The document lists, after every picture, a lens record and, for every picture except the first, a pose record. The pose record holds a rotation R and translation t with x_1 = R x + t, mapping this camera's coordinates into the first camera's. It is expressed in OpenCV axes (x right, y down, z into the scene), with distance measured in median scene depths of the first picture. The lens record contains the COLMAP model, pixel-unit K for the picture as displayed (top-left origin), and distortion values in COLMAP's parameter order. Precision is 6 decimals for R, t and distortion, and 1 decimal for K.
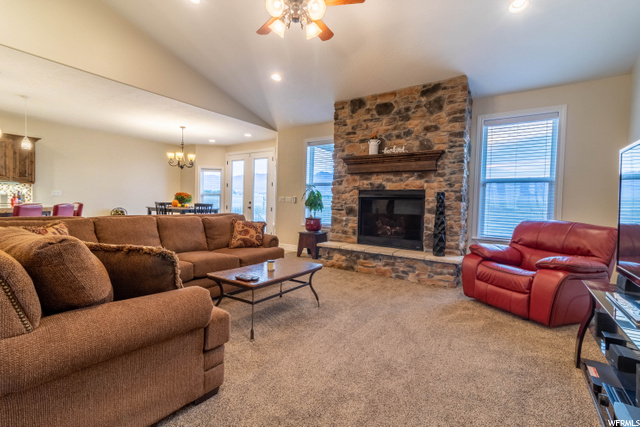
lens RADIAL K [[297.0, 0, 319.4], [0, 297.0, 214.1], [0, 0, 1]] dist [0.003314, -0.000576]
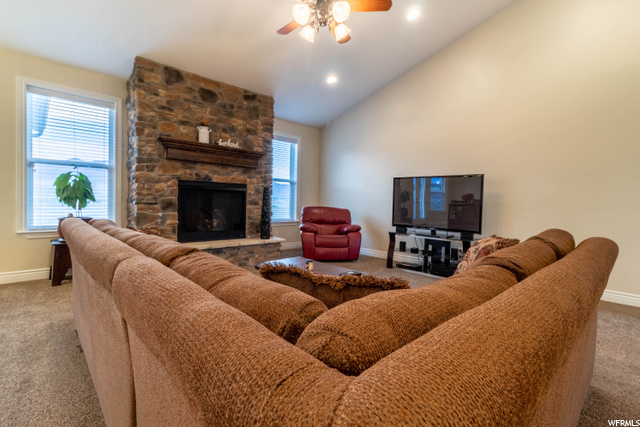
lens RADIAL K [[297.0, 0, 319.6], [0, 297.0, 211.9], [0, 0, 1]] dist [0.003314, -0.000576]
pose [[0.205759, -0.057967, 0.976884, -0.648726], [0.014721, 0.998314, 0.056138, -0.032566], [-0.978492, 0.002829, 0.206266, 0.453433]]
